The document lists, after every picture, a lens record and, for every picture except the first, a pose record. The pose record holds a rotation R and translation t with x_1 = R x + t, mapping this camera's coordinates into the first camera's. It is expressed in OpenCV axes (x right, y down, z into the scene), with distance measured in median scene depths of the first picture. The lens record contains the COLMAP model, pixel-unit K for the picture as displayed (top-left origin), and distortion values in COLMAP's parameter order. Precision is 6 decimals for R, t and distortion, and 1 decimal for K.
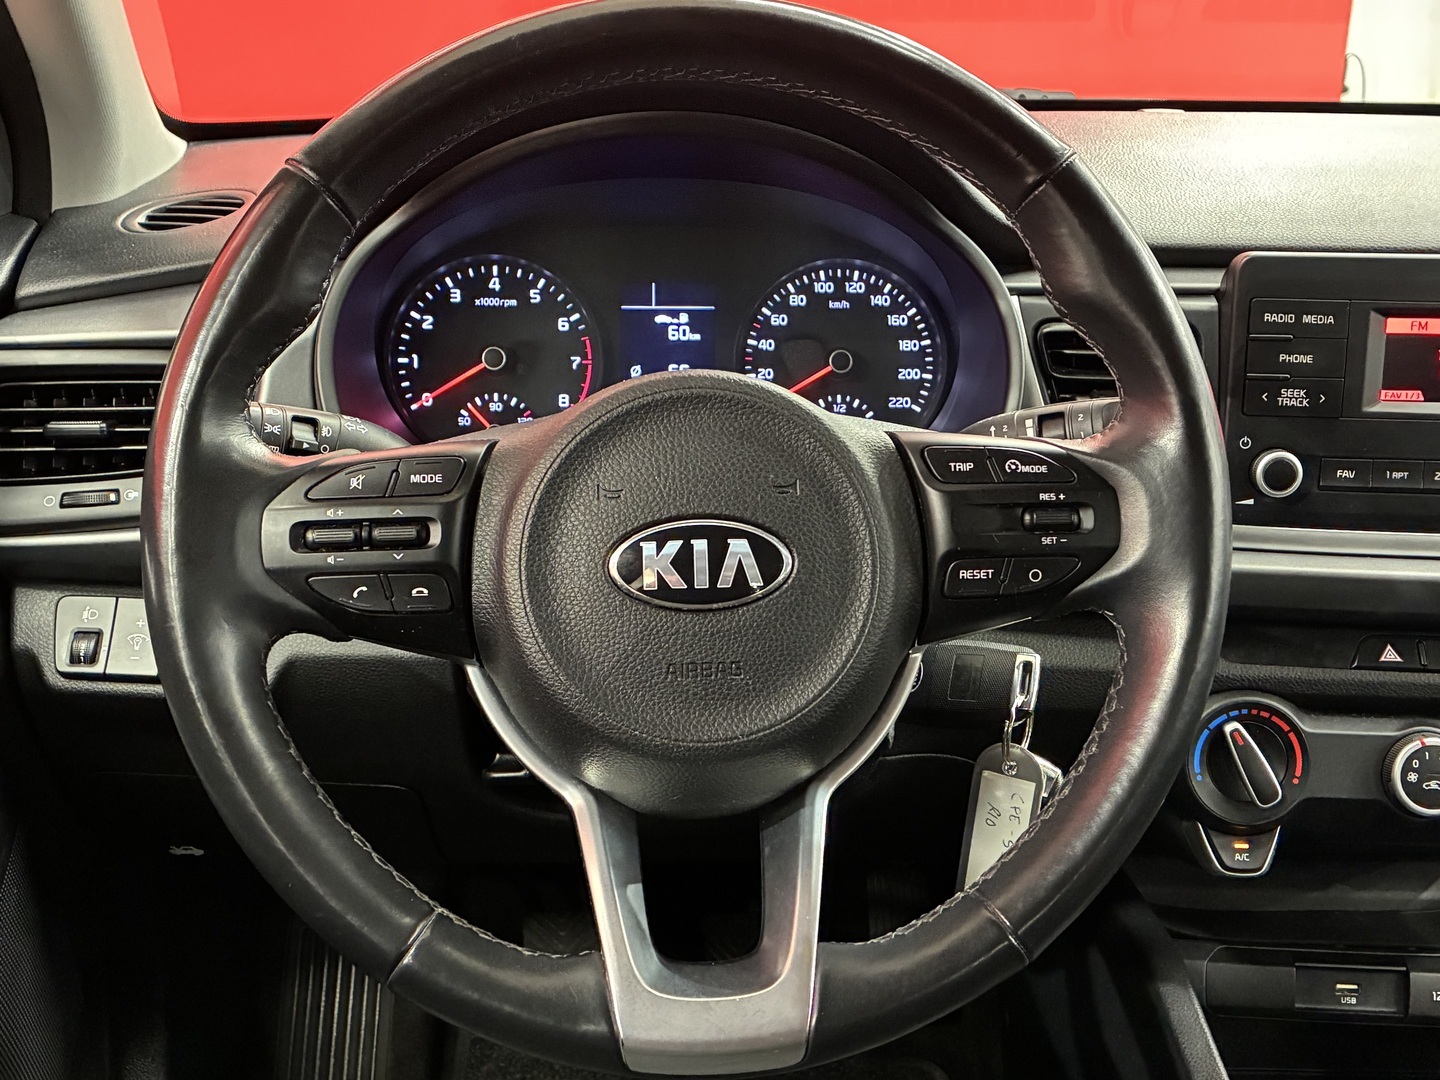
lens RADIAL K [[1725.6, 0, 720.0], [0, 1725.6, 540.0], [0, 0, 1]] dist [0.199215, -0.776070]
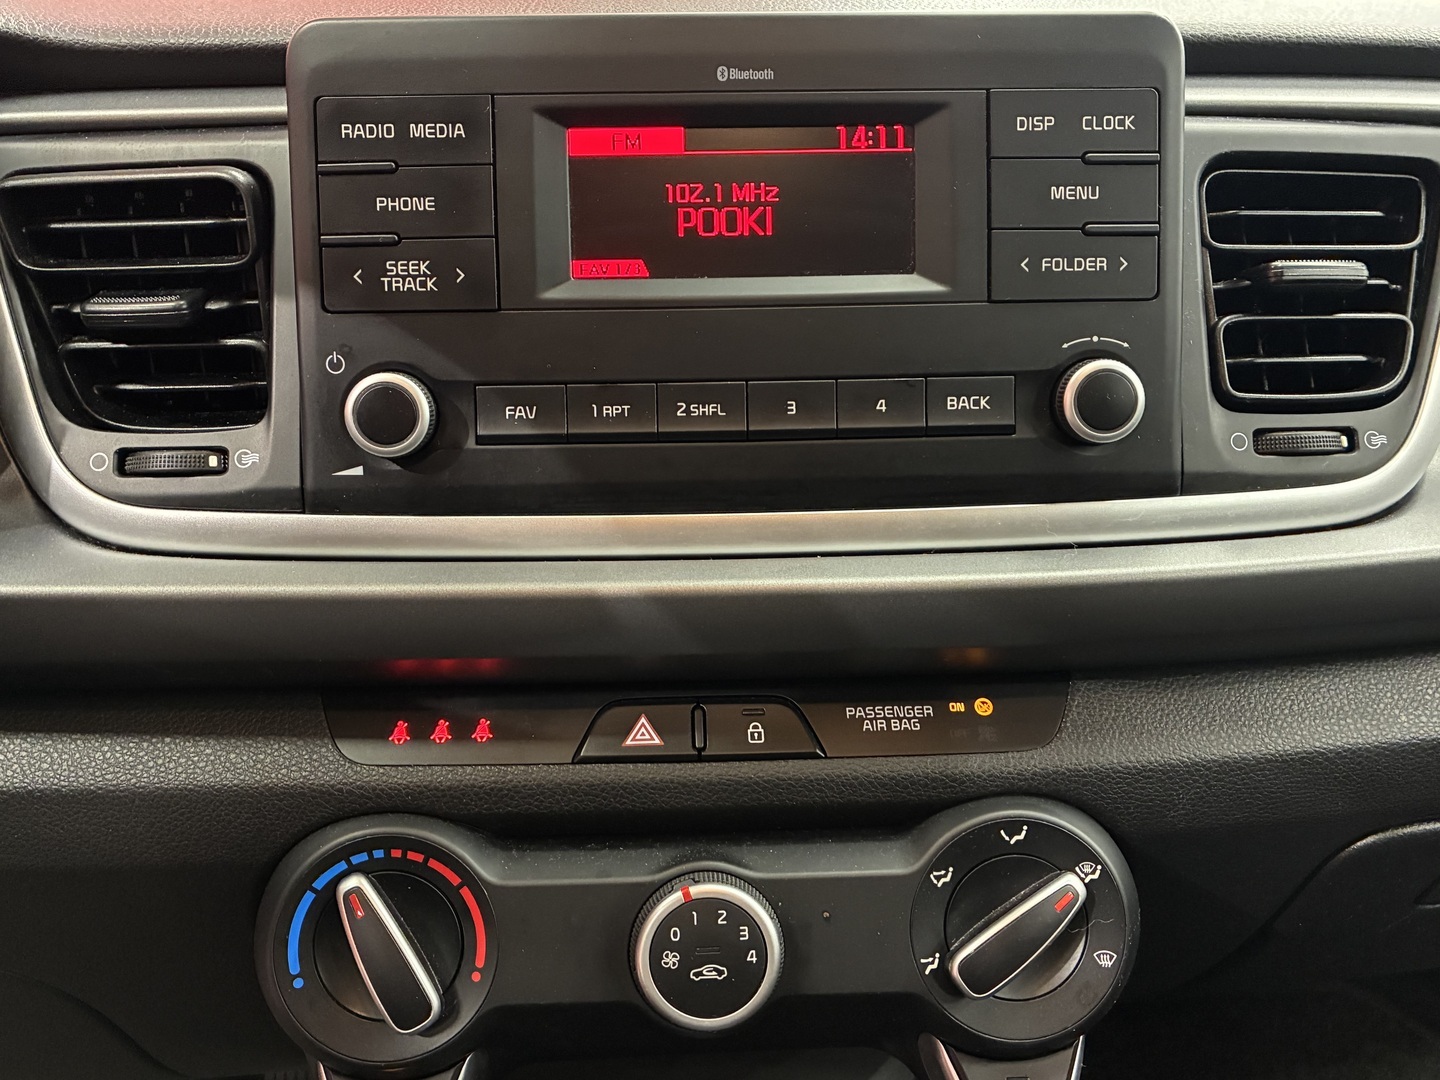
lens RADIAL K [[1339.9, 0, 720.0], [0, 1339.9, 540.0], [0, 0, 1]] dist [0.121985, -0.444141]
pose [[0.996467, -0.045768, 0.070425, 0.540134], [0.051711, 0.995038, -0.085008, 0.058877], [-0.066184, 0.088349, 0.993888, 0.794700]]
